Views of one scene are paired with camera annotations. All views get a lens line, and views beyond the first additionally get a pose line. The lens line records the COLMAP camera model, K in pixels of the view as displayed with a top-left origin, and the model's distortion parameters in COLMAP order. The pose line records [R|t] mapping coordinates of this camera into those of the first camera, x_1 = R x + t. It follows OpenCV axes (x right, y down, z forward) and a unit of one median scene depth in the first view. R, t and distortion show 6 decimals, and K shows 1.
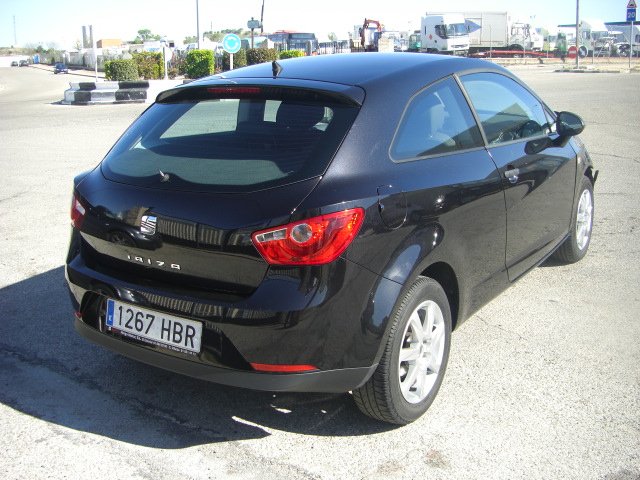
lens RADIAL K [[763.5, 0, 320.0], [0, 763.5, 240.0], [0, 0, 1]] dist [-0.359545, 0.017861]
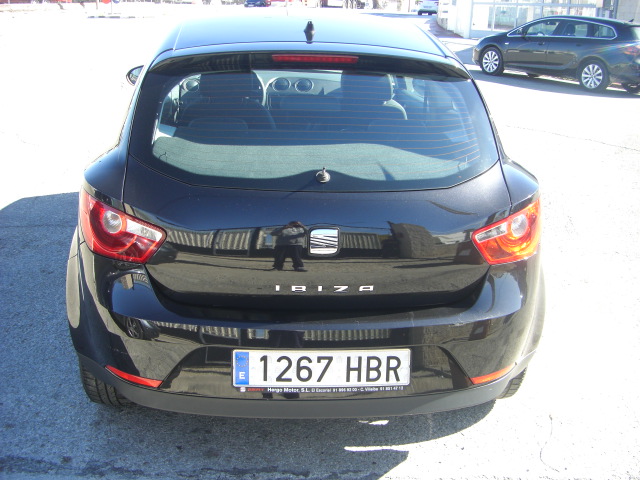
lens RADIAL K [[730.8, 0, 320.0], [0, 730.8, 240.0], [0, 0, 1]] dist [-0.188224, 0.048173]
pose [[0.792664, -0.152765, 0.590208, -0.648975], [0.105908, 0.987882, 0.113459, -0.103058], [-0.600389, -0.027427, 0.799238, 0.402073]]
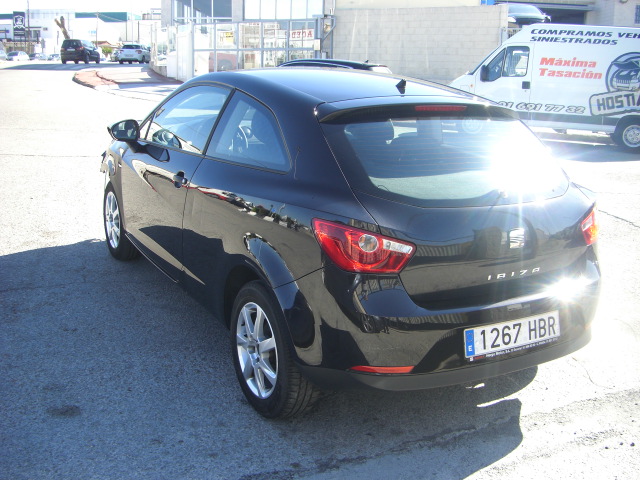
lens RADIAL K [[730.8, 0, 320.0], [0, 730.8, 240.0], [0, 0, 1]] dist [-0.188224, 0.048173]
pose [[0.458252, -0.185183, 0.869317, -1.204502], [0.177329, 0.977440, 0.114738, -0.179688], [-0.870953, 0.101576, 0.480752, 0.734137]]
